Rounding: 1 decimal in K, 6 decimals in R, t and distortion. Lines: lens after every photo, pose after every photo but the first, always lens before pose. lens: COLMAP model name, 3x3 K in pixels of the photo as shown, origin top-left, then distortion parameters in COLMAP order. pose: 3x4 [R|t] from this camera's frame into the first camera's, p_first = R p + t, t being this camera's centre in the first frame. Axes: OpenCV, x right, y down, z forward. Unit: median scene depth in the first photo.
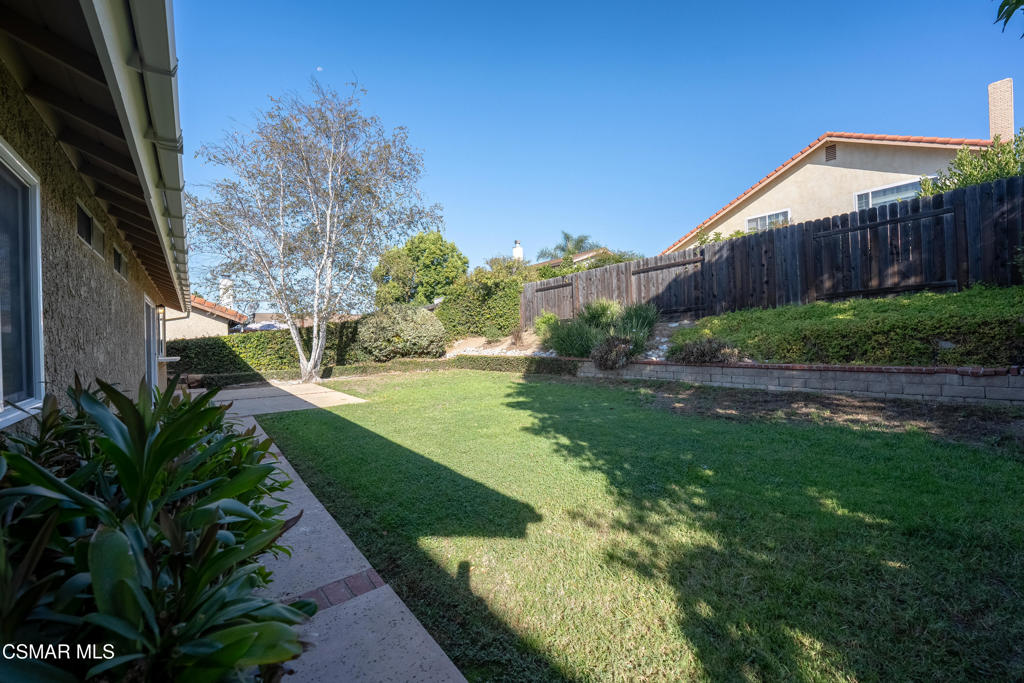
lens RADIAL K [[417.5, 0, 512.0], [0, 417.5, 341.5], [0, 0, 1]] dist [-0.011002, -0.000230]
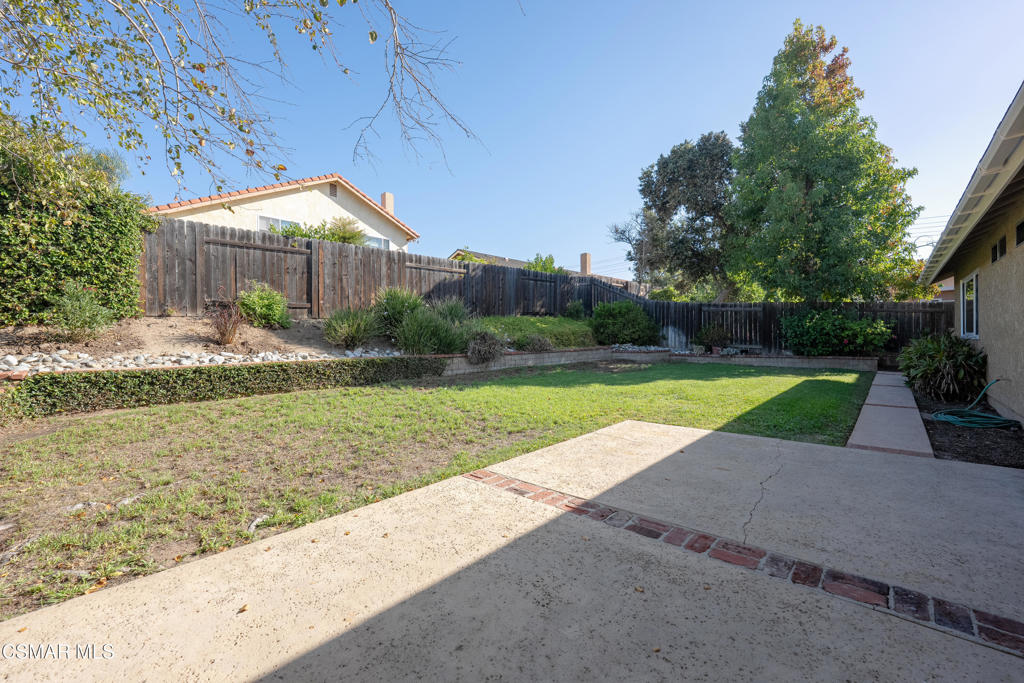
lens RADIAL K [[417.5, 0, 512.0], [0, 417.5, 341.5], [0, 0, 1]] dist [-0.011002, -0.000230]
pose [[-0.182298, 0.022290, 0.982991, -0.688931], [0.025028, 0.999524, -0.018023, 0.030136], [-0.982925, 0.021317, -0.182769, 0.969409]]
